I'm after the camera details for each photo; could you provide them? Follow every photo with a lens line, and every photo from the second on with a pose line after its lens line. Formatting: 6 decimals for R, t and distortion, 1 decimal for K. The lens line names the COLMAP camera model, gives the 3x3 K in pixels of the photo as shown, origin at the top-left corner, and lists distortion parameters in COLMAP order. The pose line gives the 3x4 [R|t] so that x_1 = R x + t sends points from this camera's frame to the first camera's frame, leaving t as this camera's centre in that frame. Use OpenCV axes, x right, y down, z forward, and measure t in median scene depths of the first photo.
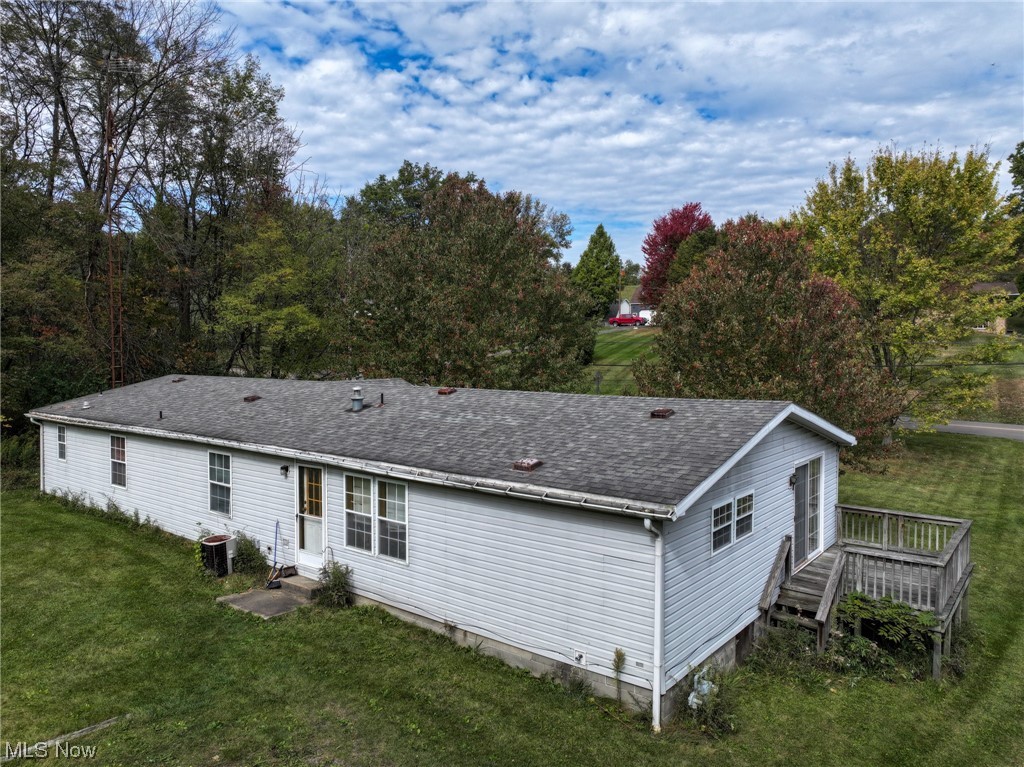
lens RADIAL K [[725.6, 0, 512.0], [0, 725.6, 383.5], [0, 0, 1]] dist [0.002915, -0.000014]
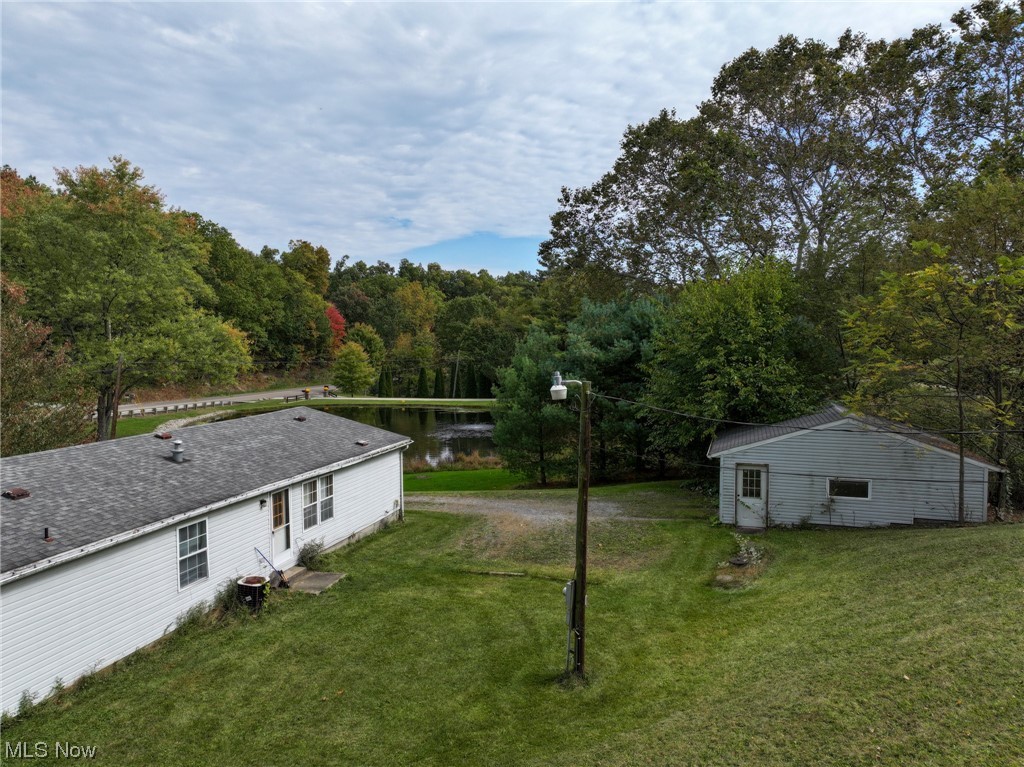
lens RADIAL K [[725.6, 0, 512.0], [0, 725.6, 383.5], [0, 0, 1]] dist [0.002915, -0.000014]
pose [[-0.378379, -0.057304, 0.923875, -1.772889], [0.054926, 0.994933, 0.084207, -0.188780], [-0.924020, 0.082607, -0.373314, 1.128412]]
